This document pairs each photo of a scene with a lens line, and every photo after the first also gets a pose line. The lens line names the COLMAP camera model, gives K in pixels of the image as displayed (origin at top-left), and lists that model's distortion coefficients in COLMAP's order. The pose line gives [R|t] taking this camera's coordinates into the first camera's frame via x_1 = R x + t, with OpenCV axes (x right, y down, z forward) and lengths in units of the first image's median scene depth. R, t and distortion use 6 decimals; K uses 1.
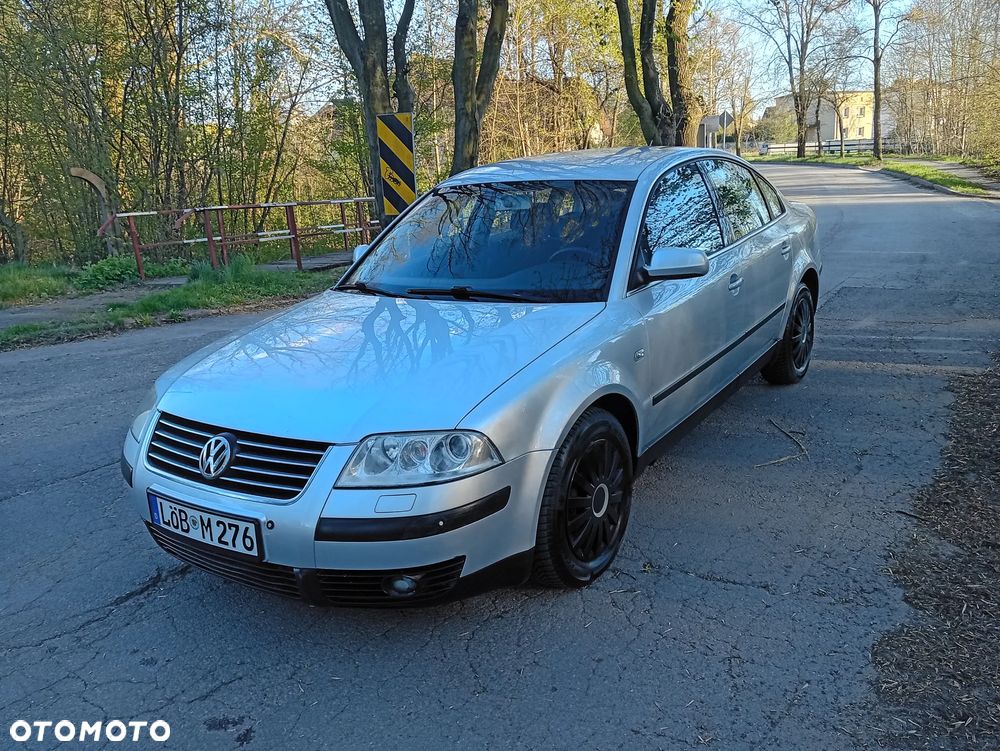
lens RADIAL K [[832.0, 0, 500.0], [0, 832.0, 375.5], [0, 0, 1]] dist [0.000619, -0.004675]
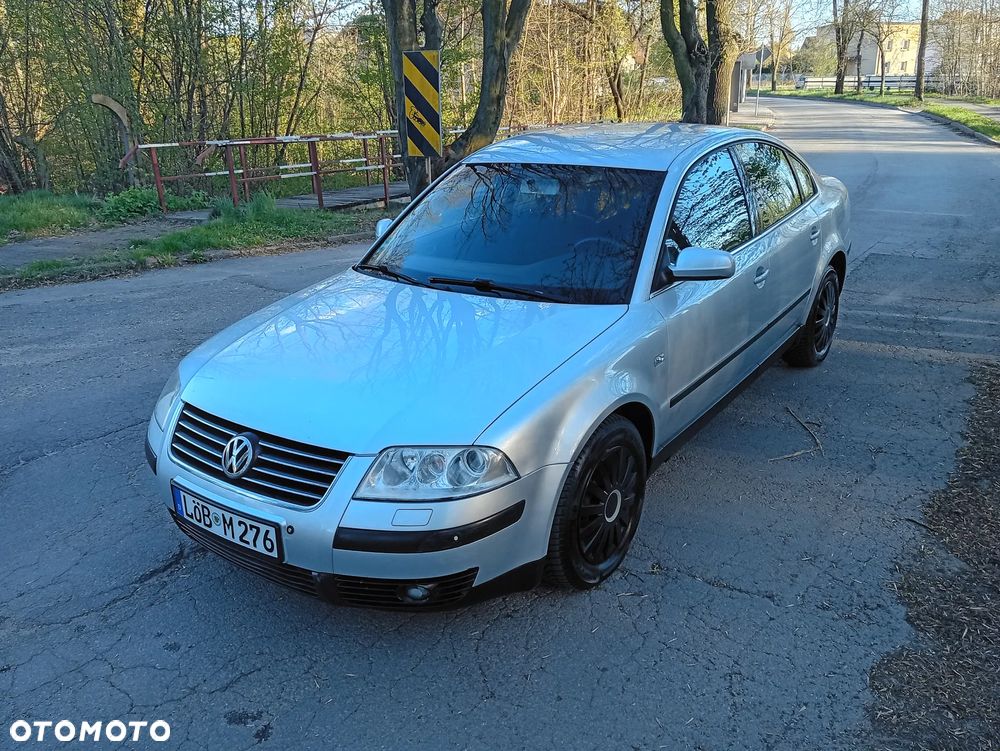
lens RADIAL K [[832.0, 0, 500.0], [0, 832.0, 375.5], [0, 0, 1]] dist [0.000619, -0.004675]
pose [[0.999022, 0.039992, -0.018838, -0.004190], [-0.038208, 0.995467, 0.087091, -0.085922], [0.022235, -0.086286, 0.996022, -0.001429]]
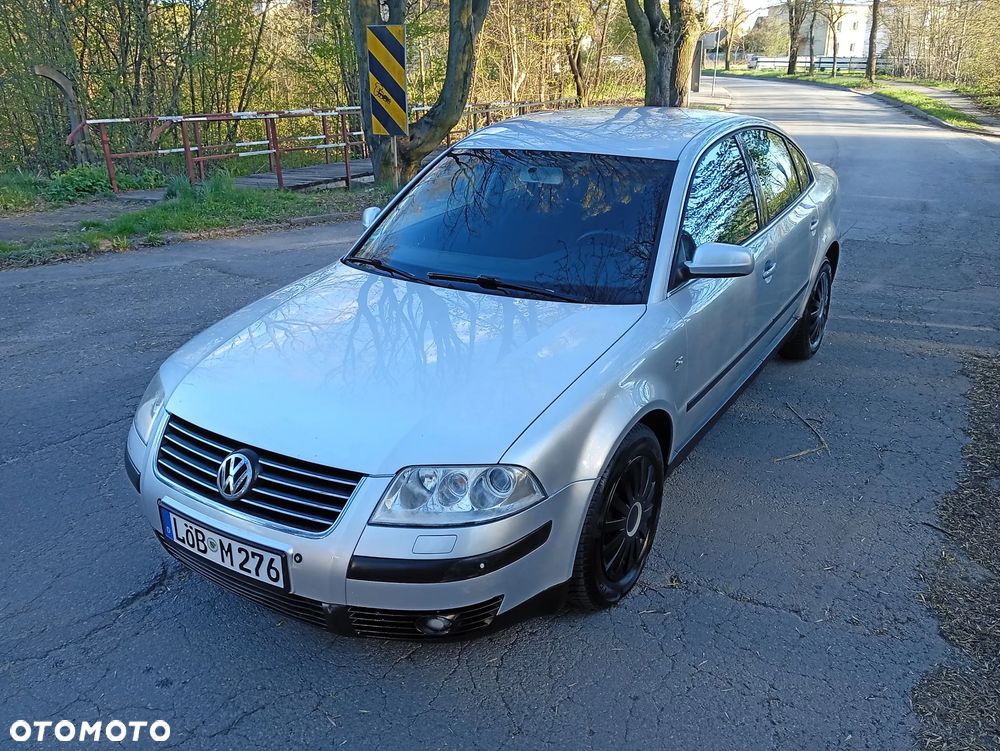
lens RADIAL K [[832.0, 0, 500.0], [0, 832.0, 375.5], [0, 0, 1]] dist [0.000619, -0.004675]
pose [[0.998666, 0.034686, 0.038238, -0.071830], [-0.038740, 0.993072, 0.110941, -0.108157], [-0.034125, -0.112275, 0.993091, 0.065079]]
